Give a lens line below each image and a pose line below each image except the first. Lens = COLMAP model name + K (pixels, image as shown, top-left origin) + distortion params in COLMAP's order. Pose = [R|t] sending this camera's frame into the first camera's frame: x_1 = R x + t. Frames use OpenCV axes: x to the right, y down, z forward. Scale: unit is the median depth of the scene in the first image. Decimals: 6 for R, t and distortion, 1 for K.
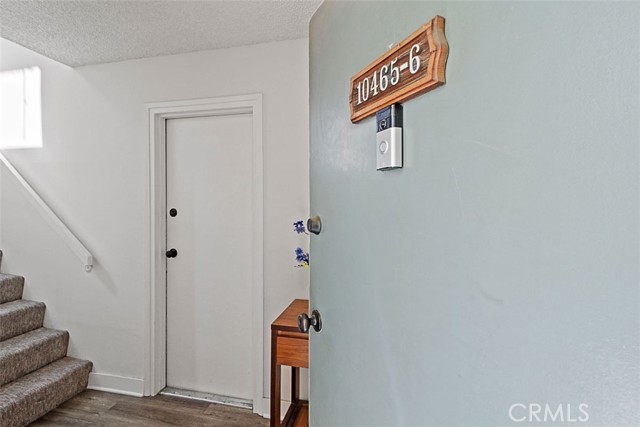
lens RADIAL K [[302.0, 0, 319.4], [0, 302.0, 202.5], [0, 0, 1]] dist [0.000921, 0.000029]
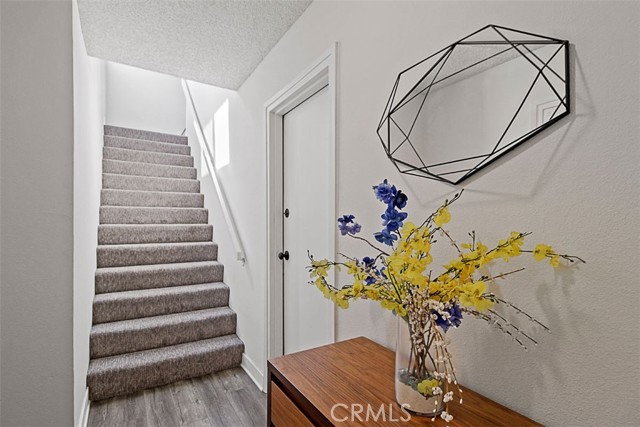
lens RADIAL K [[307.6, 0, 320.7], [0, 307.6, 226.4], [0, 0, 1]] dist [0.000652, 0.000053]
pose [[0.710320, 0.015763, -0.703702, 0.280455], [-0.000247, 0.999755, 0.022146, 0.055882], [0.703879, -0.015557, 0.710150, 0.397877]]
